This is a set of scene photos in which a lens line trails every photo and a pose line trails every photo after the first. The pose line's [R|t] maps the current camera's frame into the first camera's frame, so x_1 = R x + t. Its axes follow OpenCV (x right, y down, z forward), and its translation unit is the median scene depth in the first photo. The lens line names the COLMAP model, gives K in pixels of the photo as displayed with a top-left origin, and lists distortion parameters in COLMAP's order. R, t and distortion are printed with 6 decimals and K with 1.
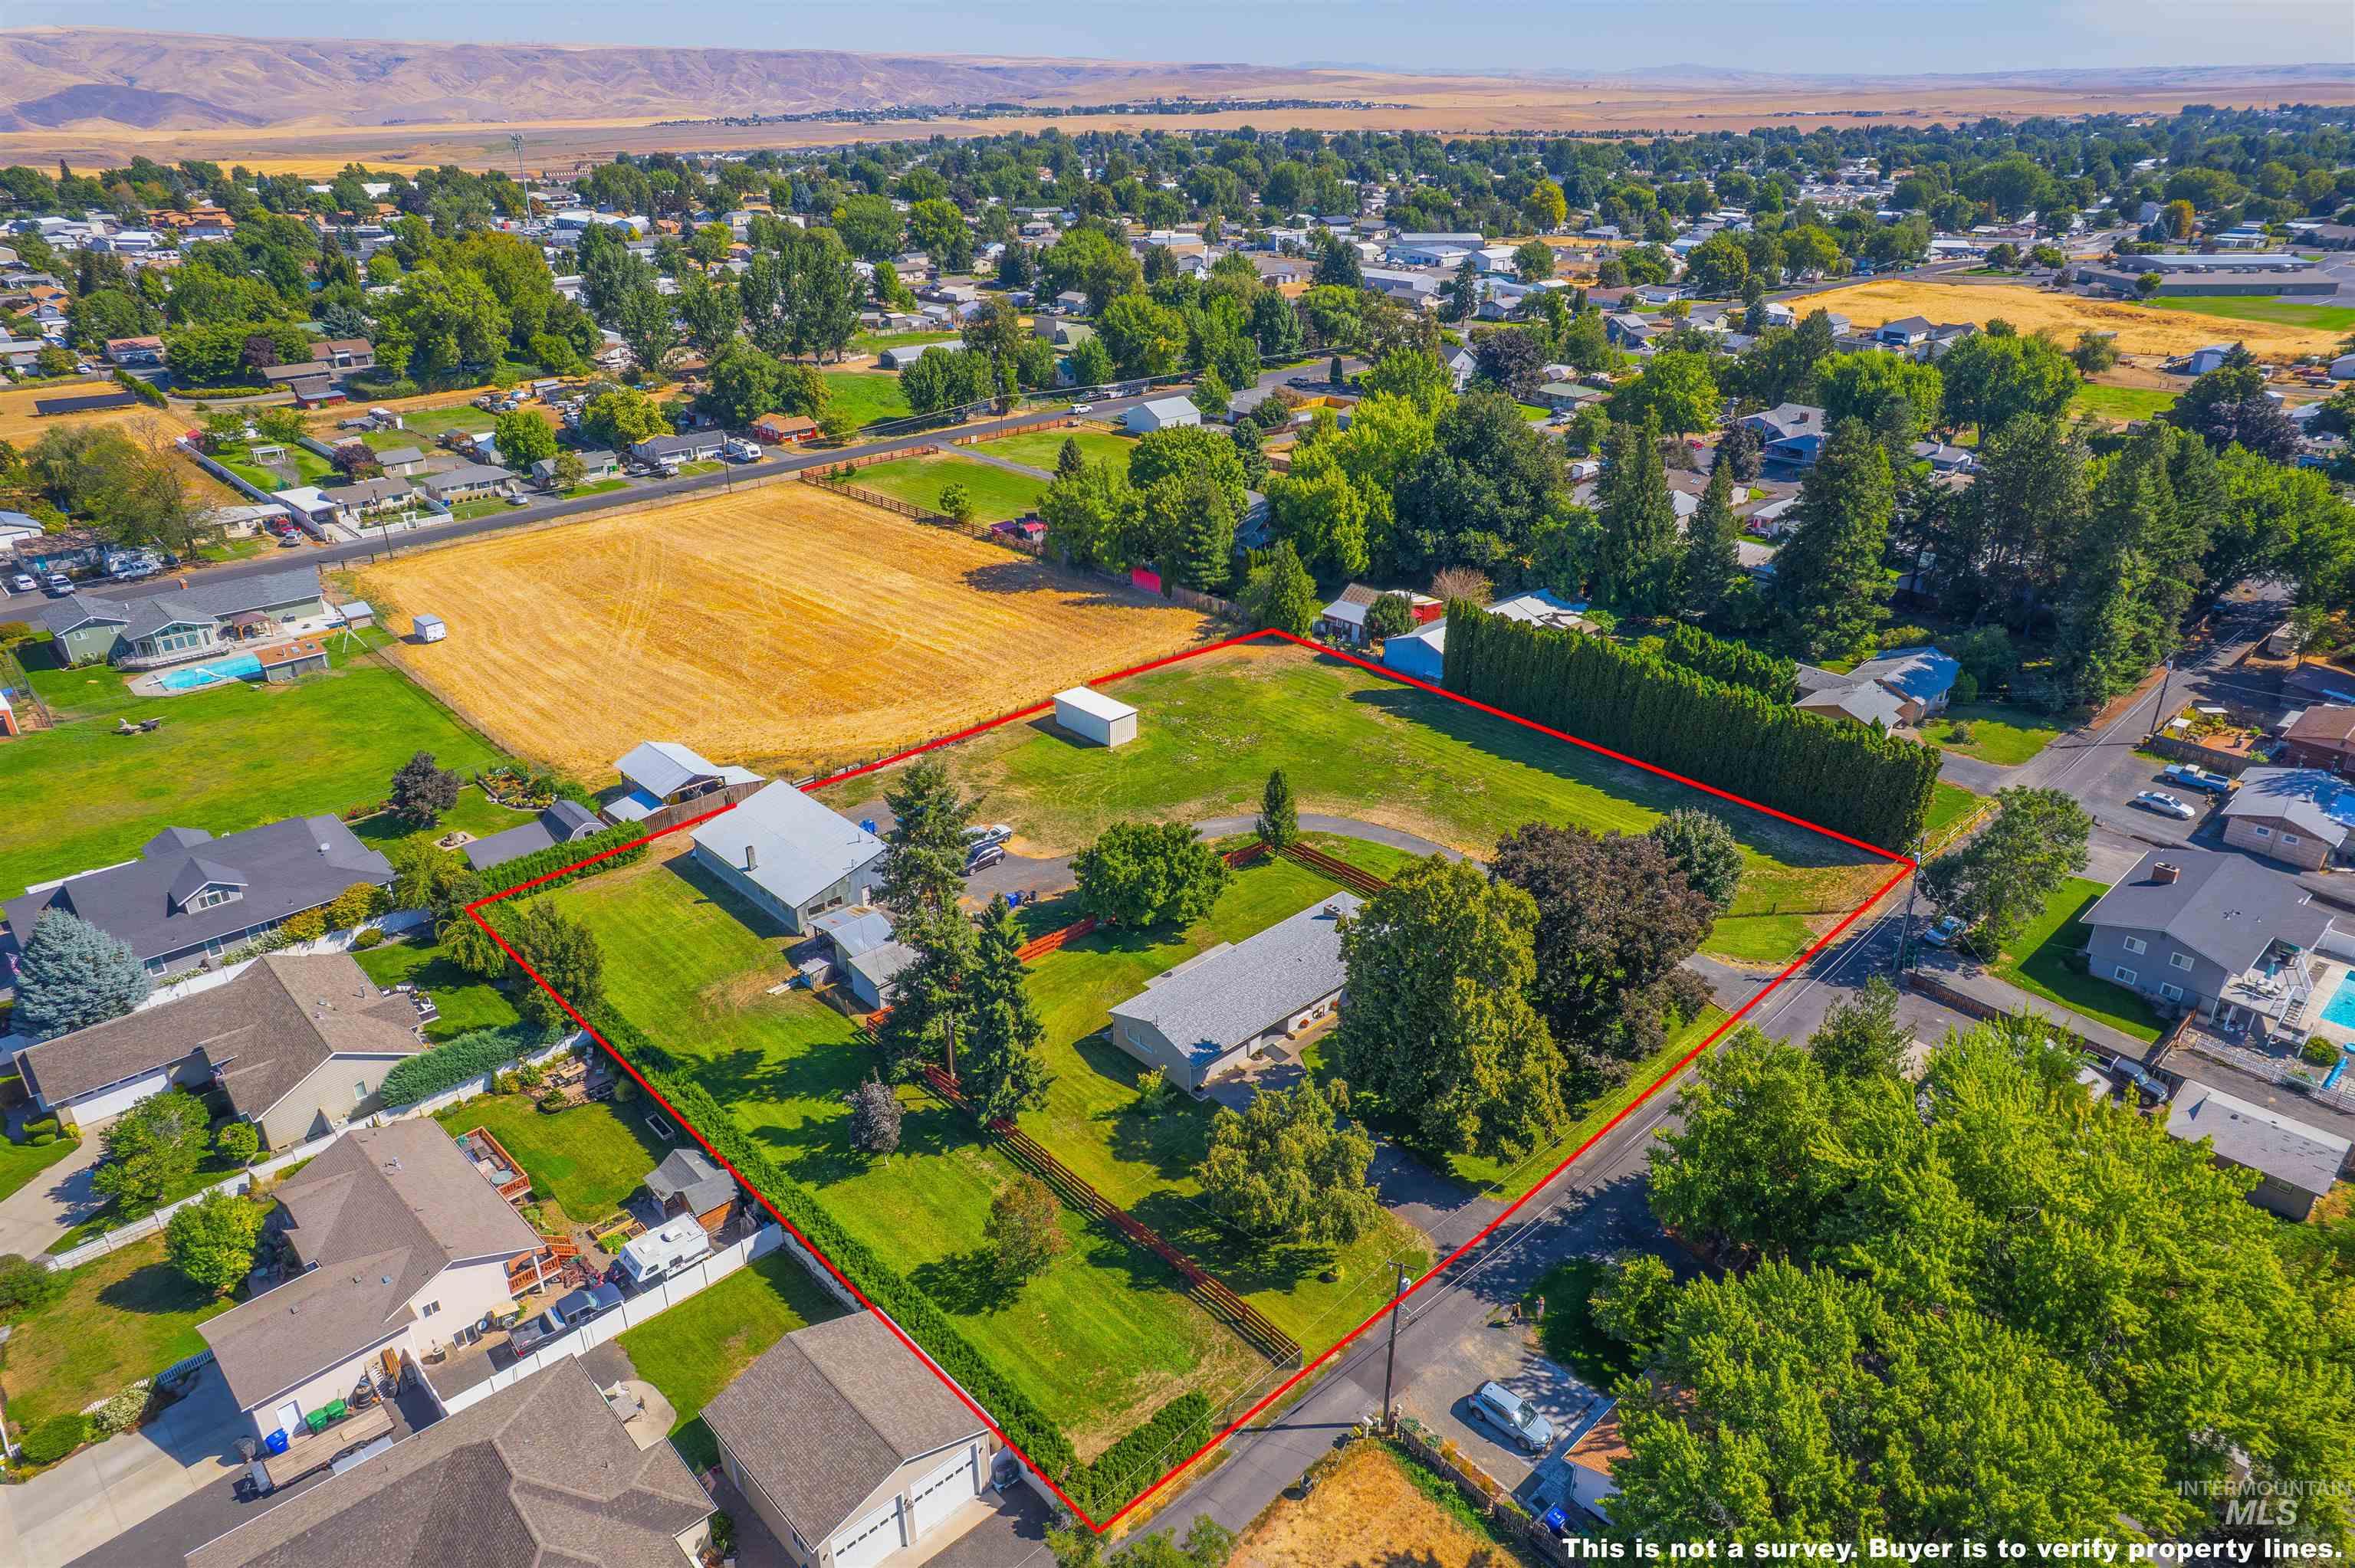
lens RADIAL K [[1513.3, 0, 1178.7], [0, 1513.3, 778.8], [0, 0, 1]] dist [-0.054370, 0.036102]
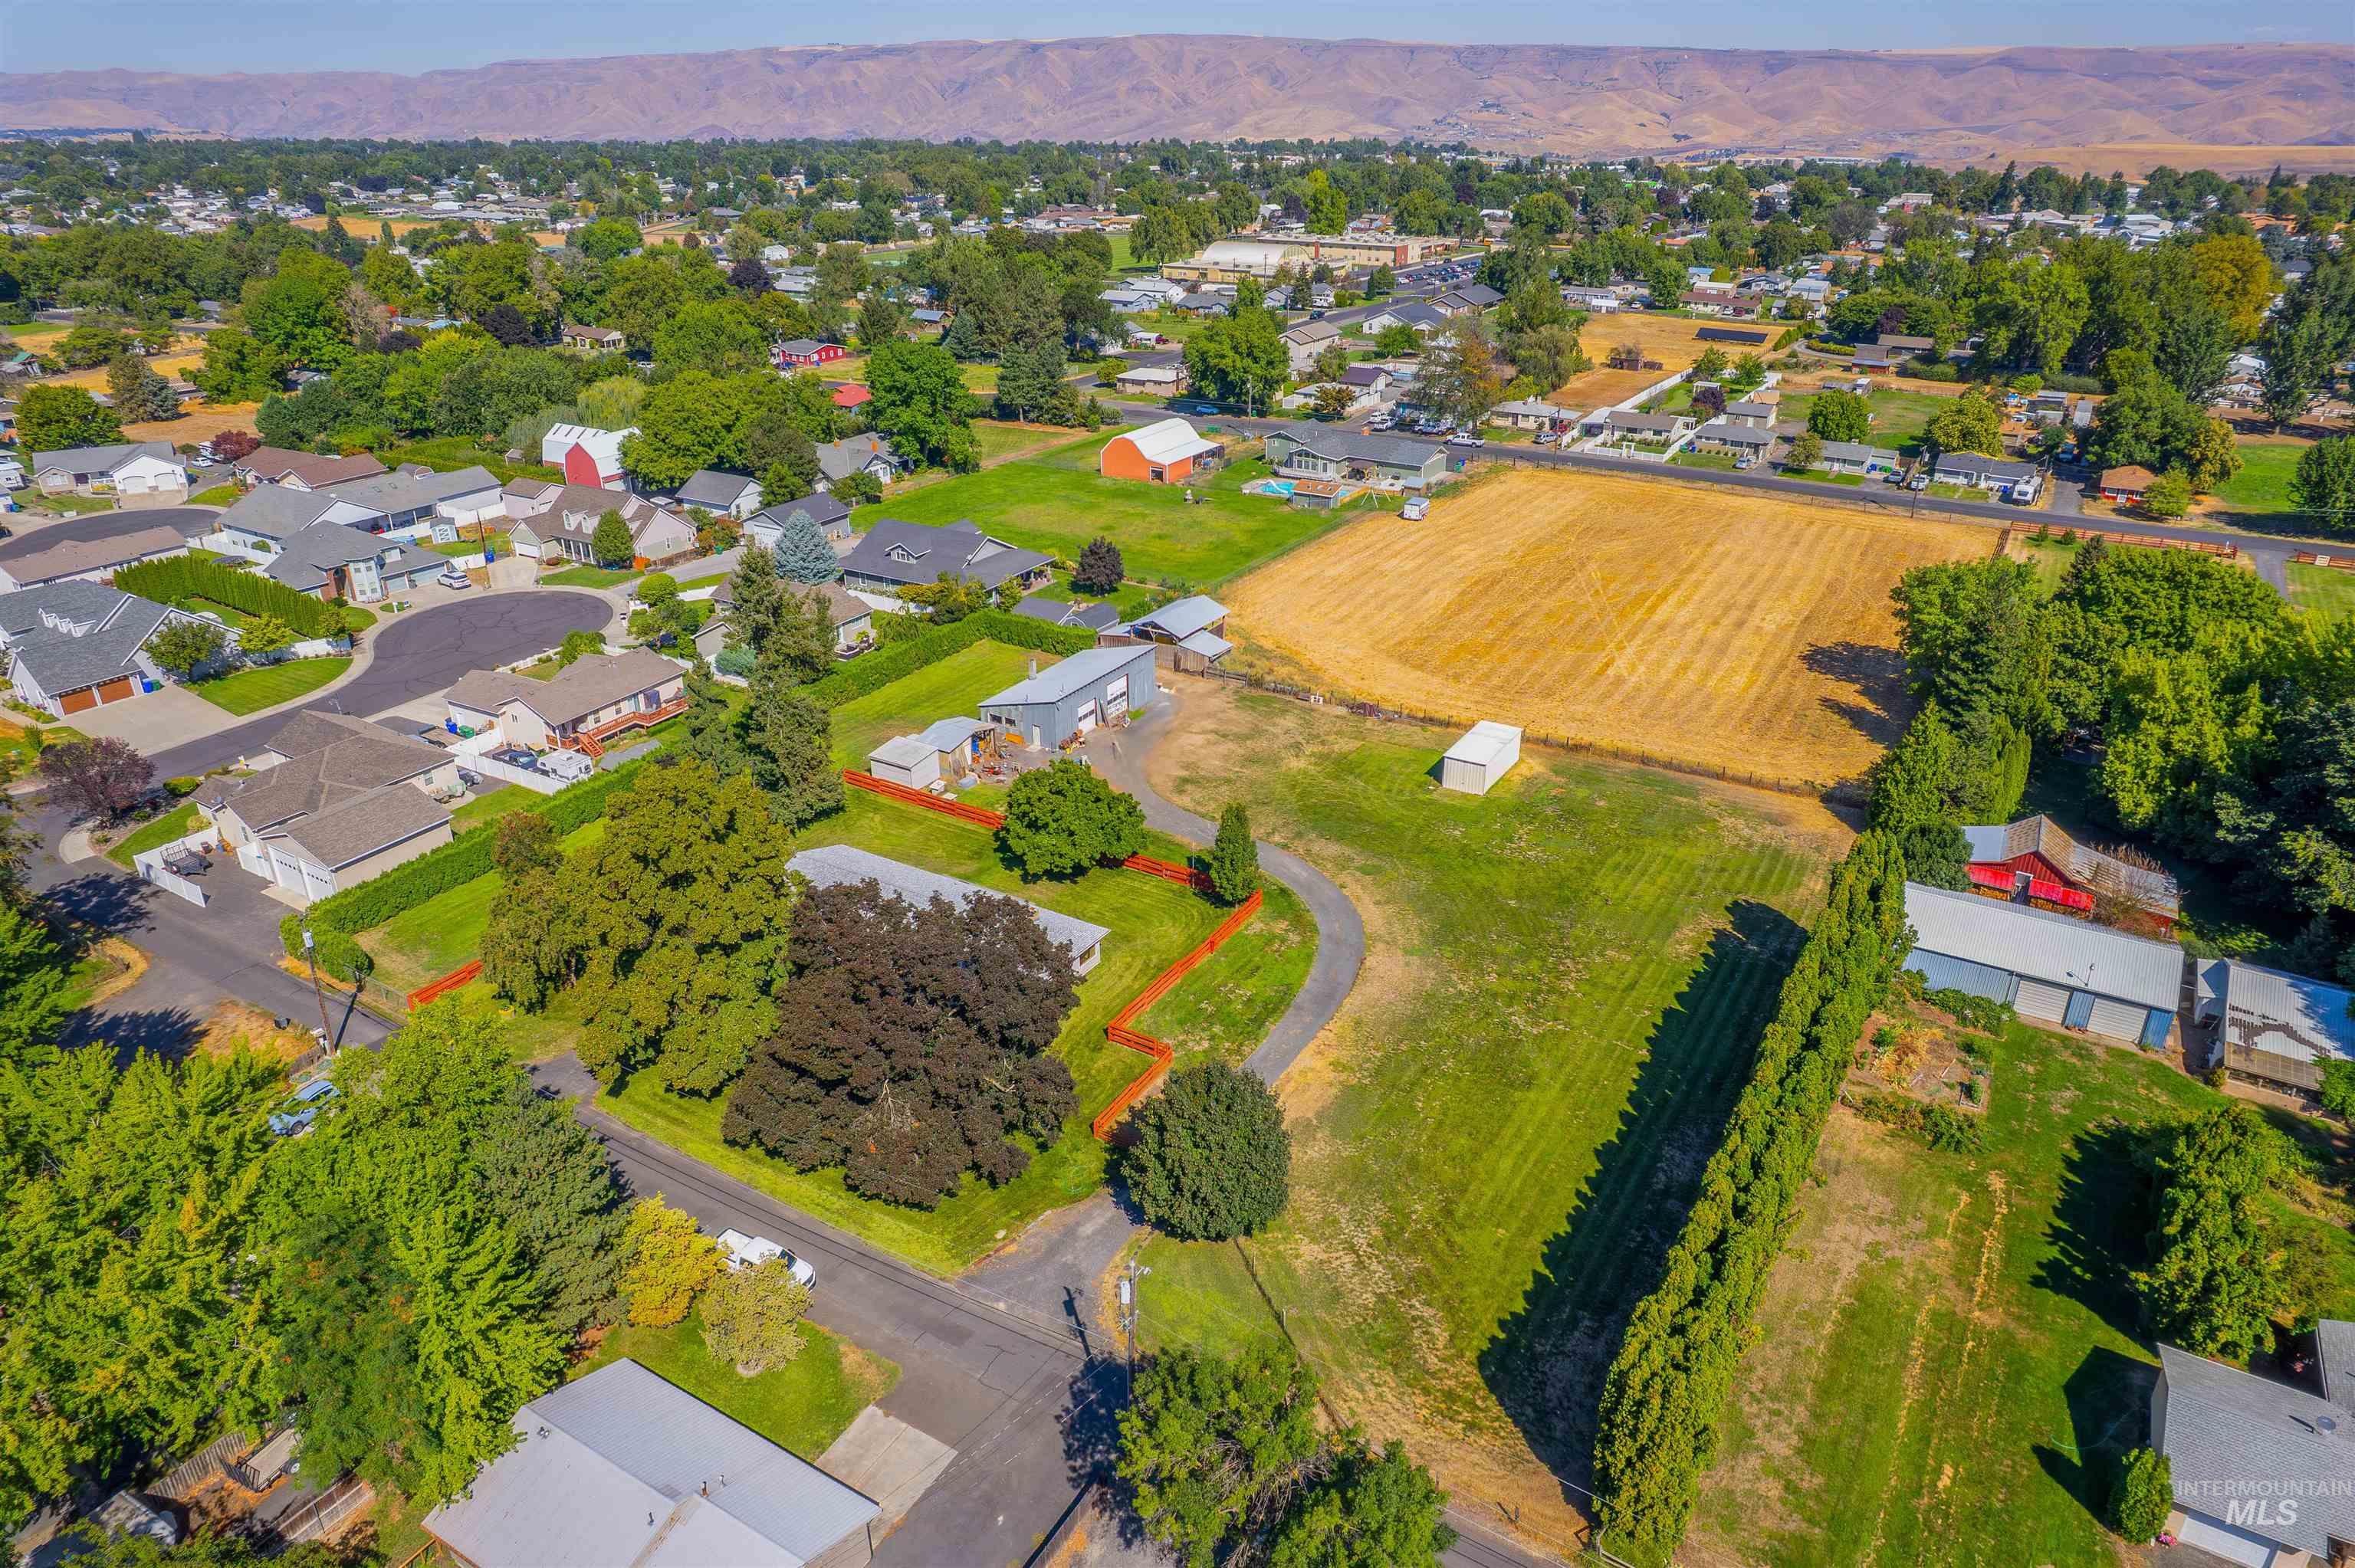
lens RADIAL K [[1513.3, 0, 1184.0], [0, 1513.3, 781.6], [0, 0, 1]] dist [-0.054370, 0.036102]
pose [[0.268819, 0.404118, -0.874314, 0.589916], [-0.408935, 0.869739, 0.276271, -0.177688], [0.872071, 0.283271, 0.399061, 0.472653]]
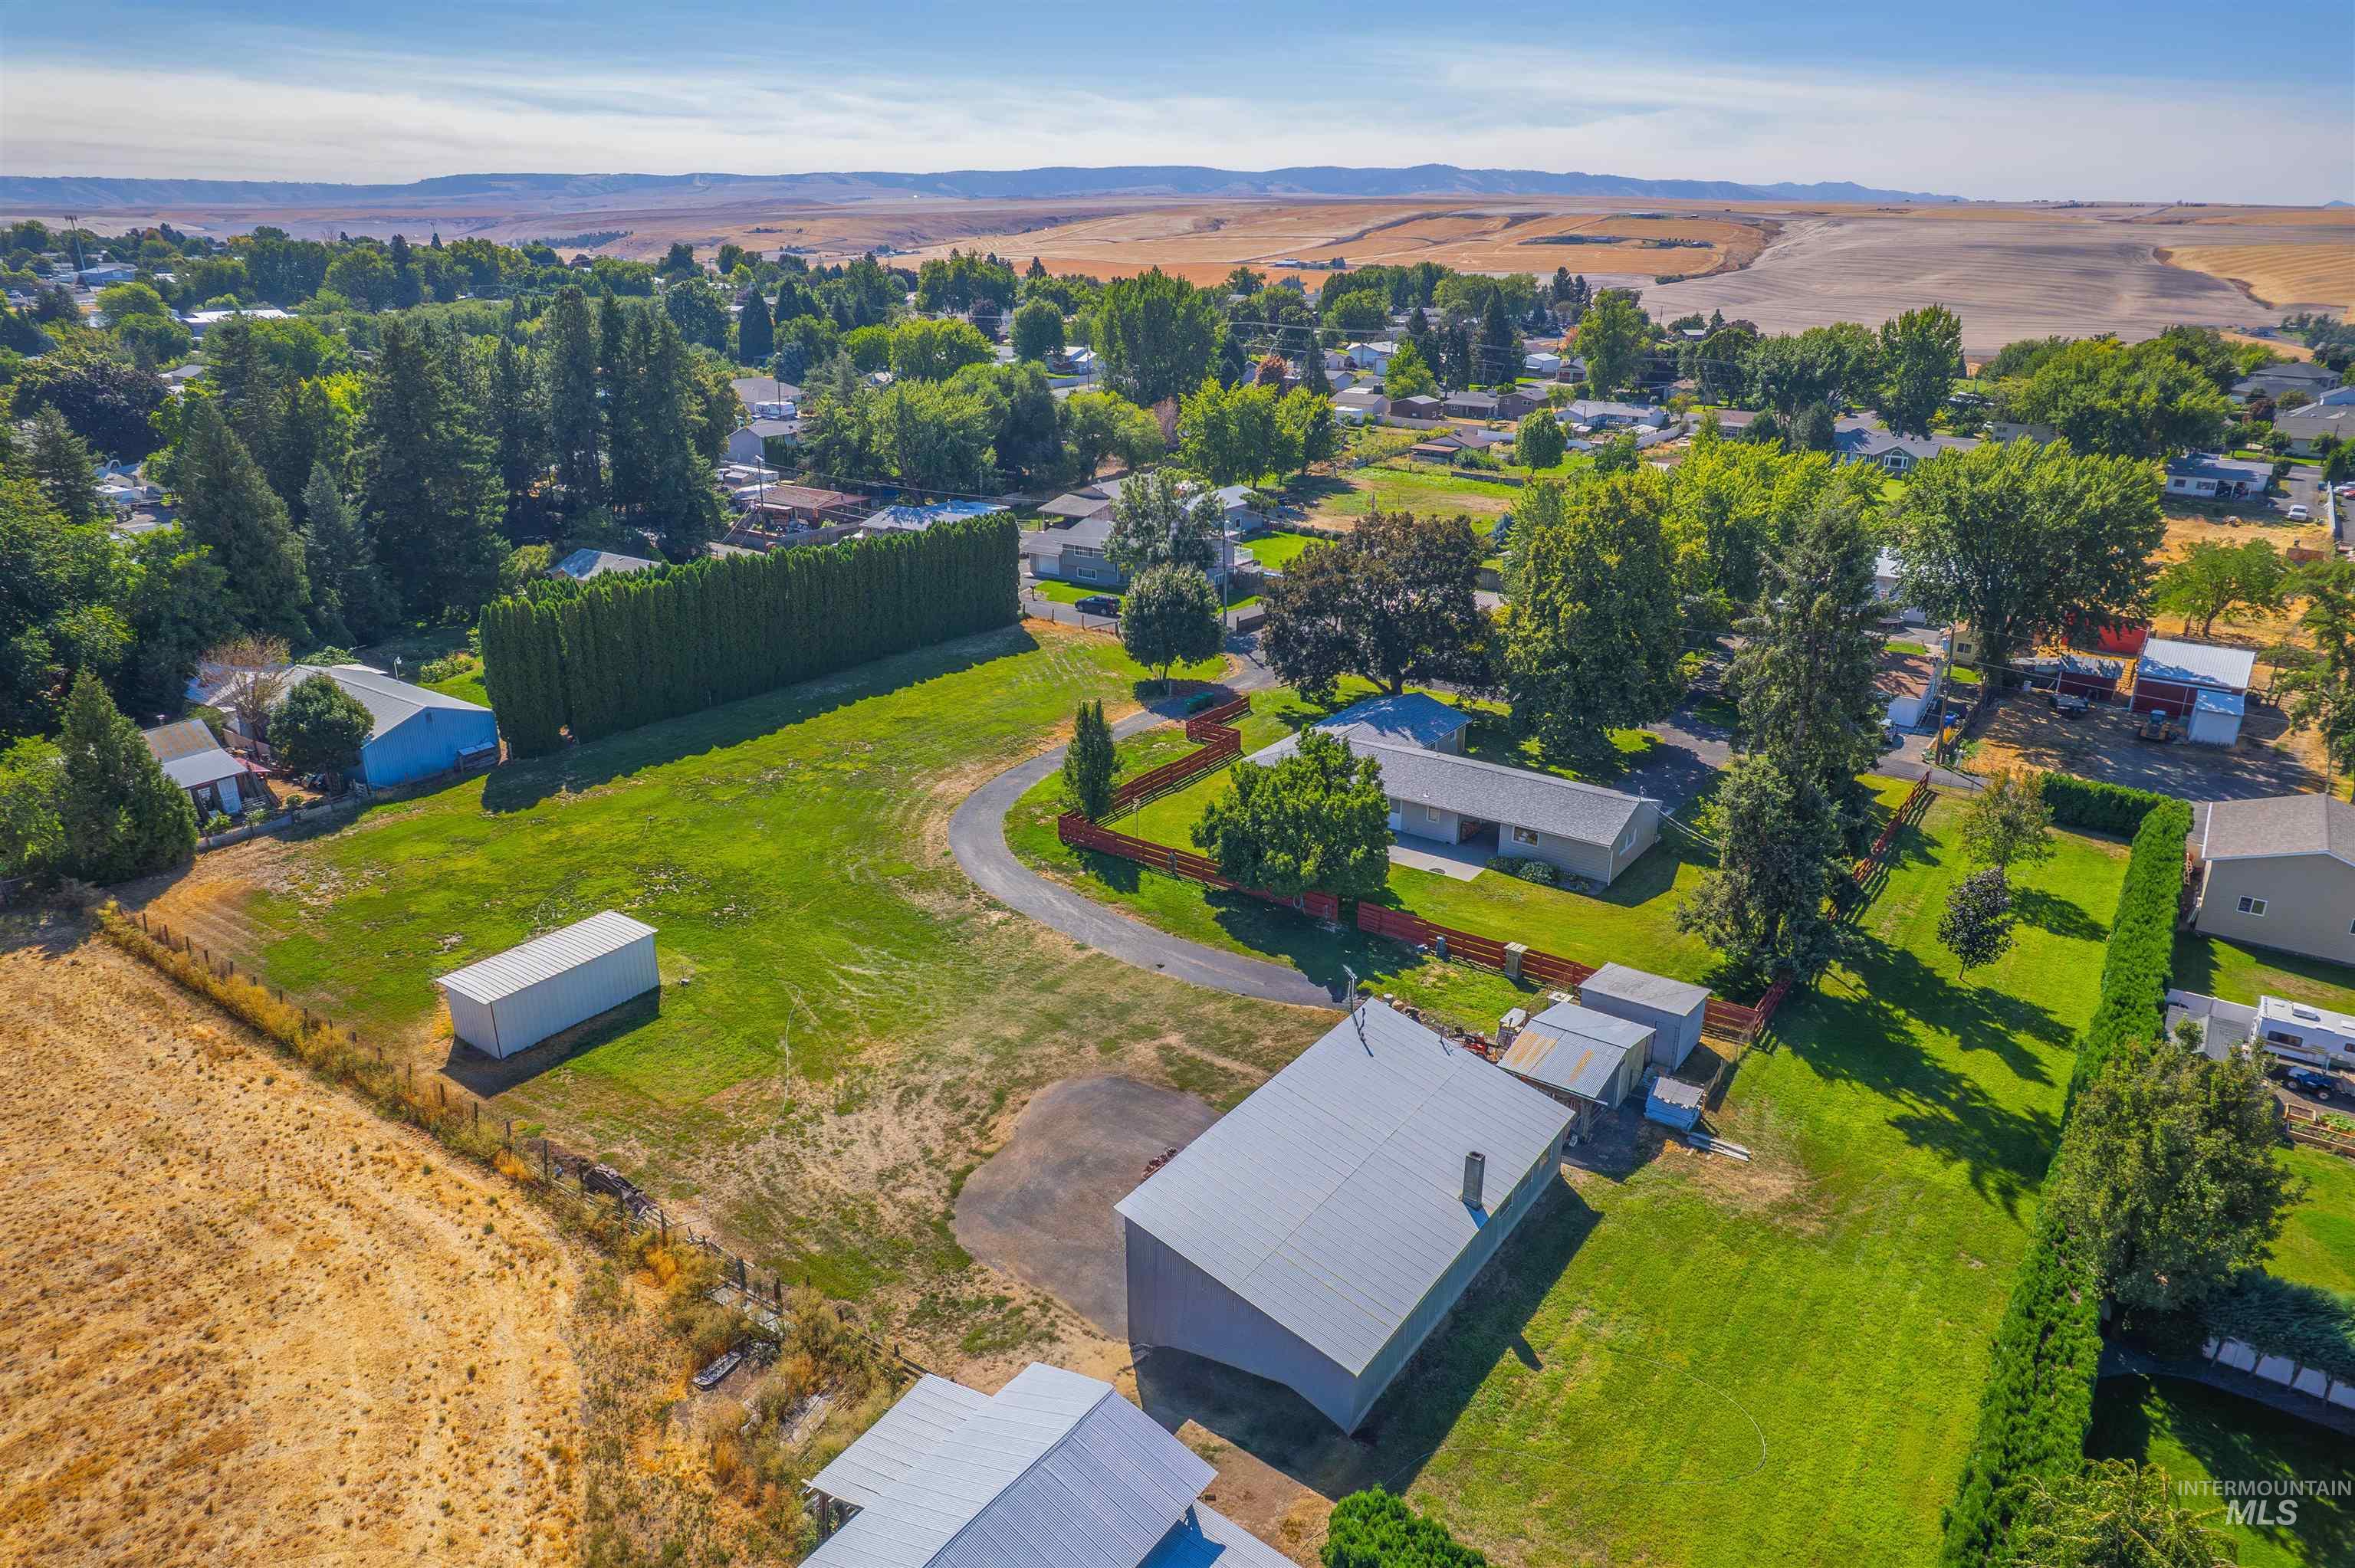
lens RADIAL K [[1513.3, 0, 1179.8], [0, 1513.3, 785.9], [0, 0, 1]] dist [-0.054370, 0.036102]
pose [[-0.193438, -0.341542, 0.919745, -0.447152], [0.416149, 0.820381, 0.392167, -0.173063], [-0.888483, 0.458611, -0.016561, 0.739945]]
